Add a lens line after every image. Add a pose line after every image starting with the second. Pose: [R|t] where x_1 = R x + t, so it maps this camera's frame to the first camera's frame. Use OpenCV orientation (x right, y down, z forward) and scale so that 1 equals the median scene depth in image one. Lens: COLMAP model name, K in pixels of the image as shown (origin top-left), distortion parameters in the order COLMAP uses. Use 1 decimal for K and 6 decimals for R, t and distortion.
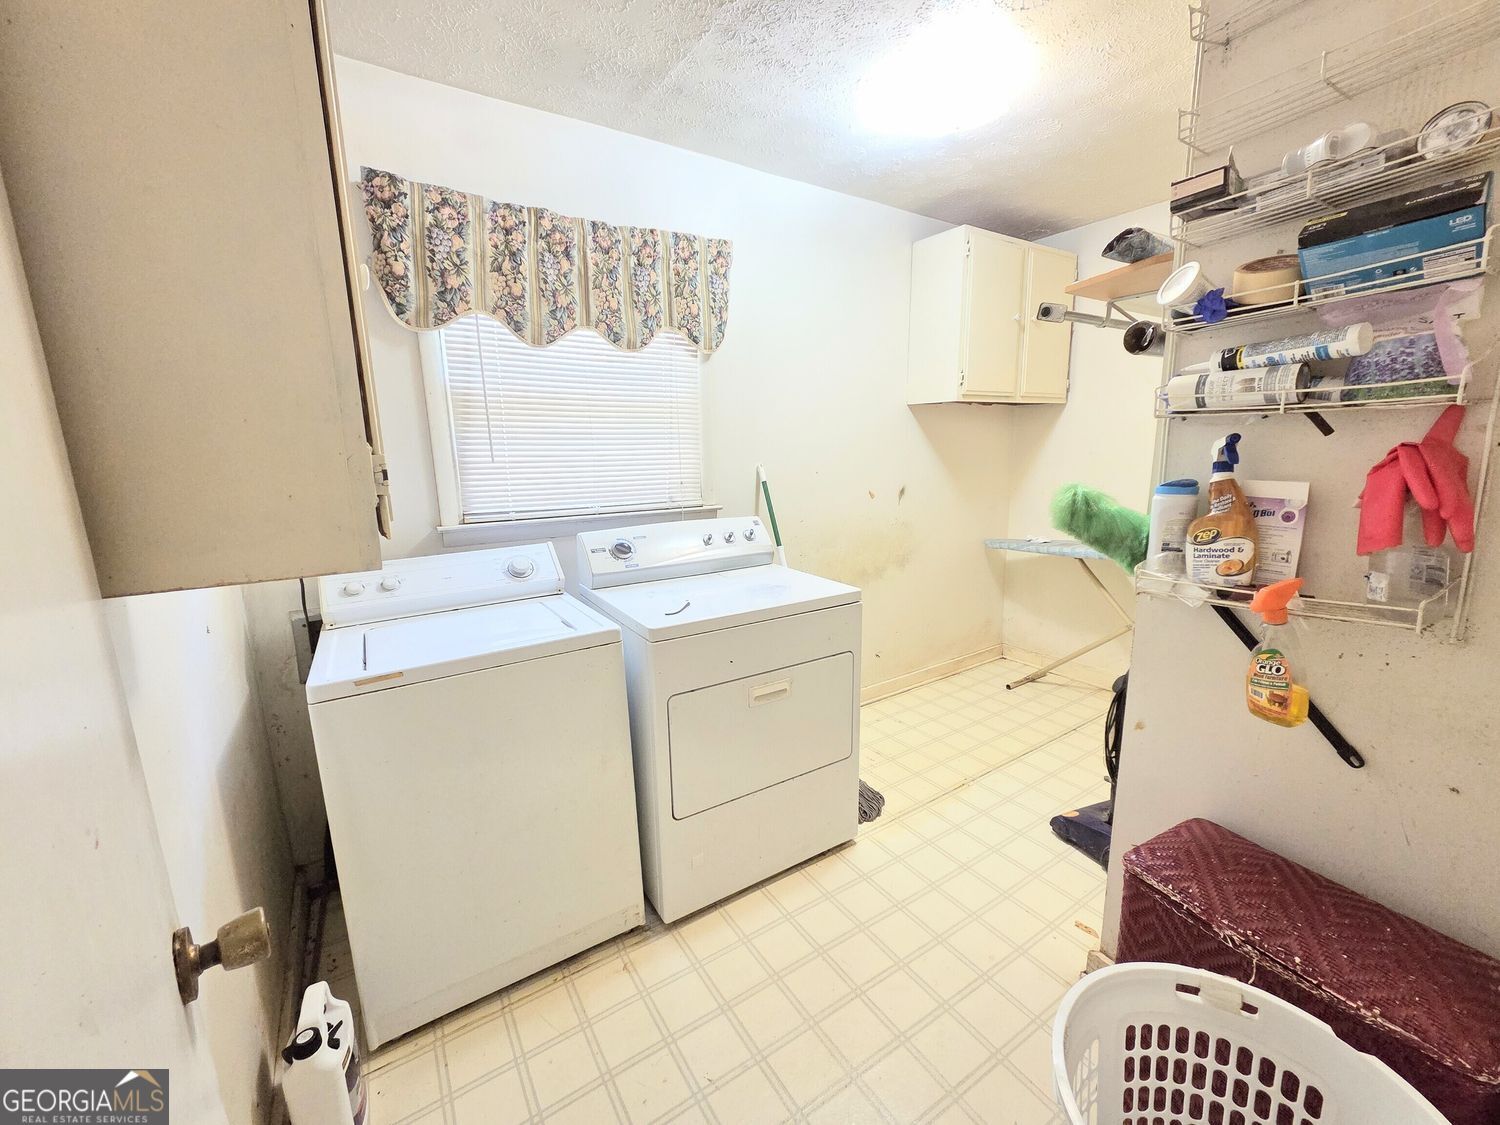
lens RADIAL K [[611.9, 0, 755.0], [0, 611.9, 568.4], [0, 0, 1]] dist [0.004964, -0.001819]
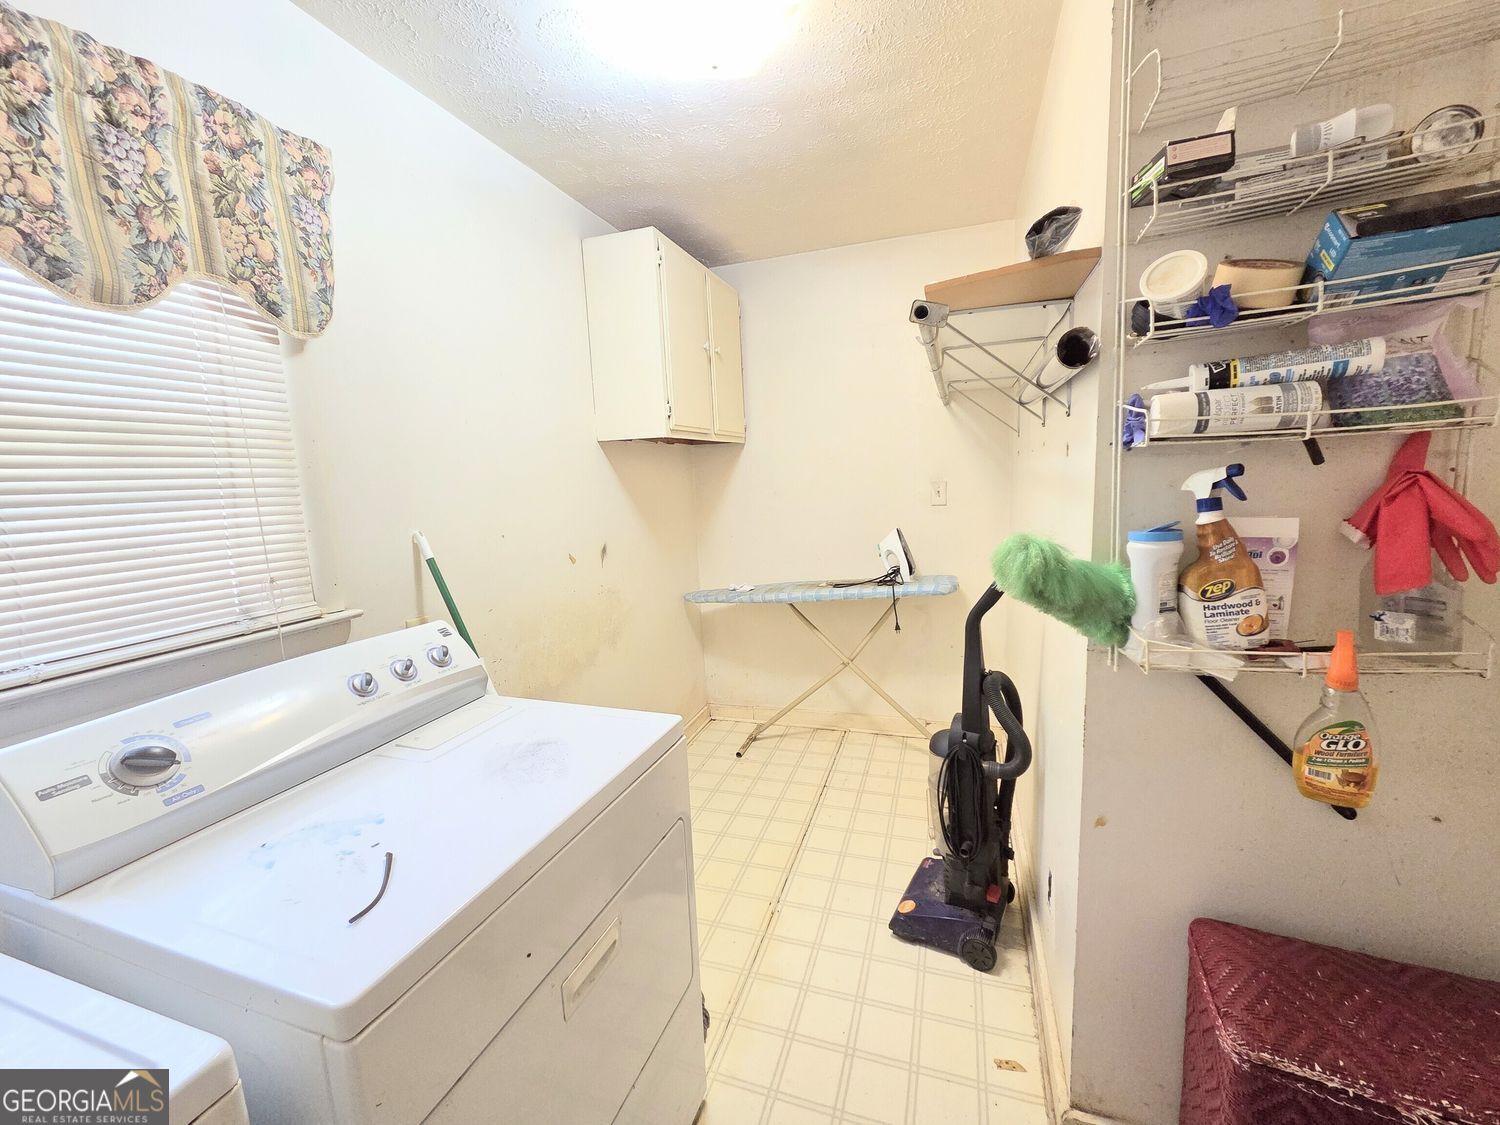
lens RADIAL K [[611.9, 0, 754.2], [0, 611.9, 563.9], [0, 0, 1]] dist [0.004964, -0.001819]
pose [[0.786521, -0.108105, 0.608027, -0.131929], [0.154781, 0.987642, -0.024620, -0.091597], [-0.597852, 0.113475, 0.793534, 0.409549]]
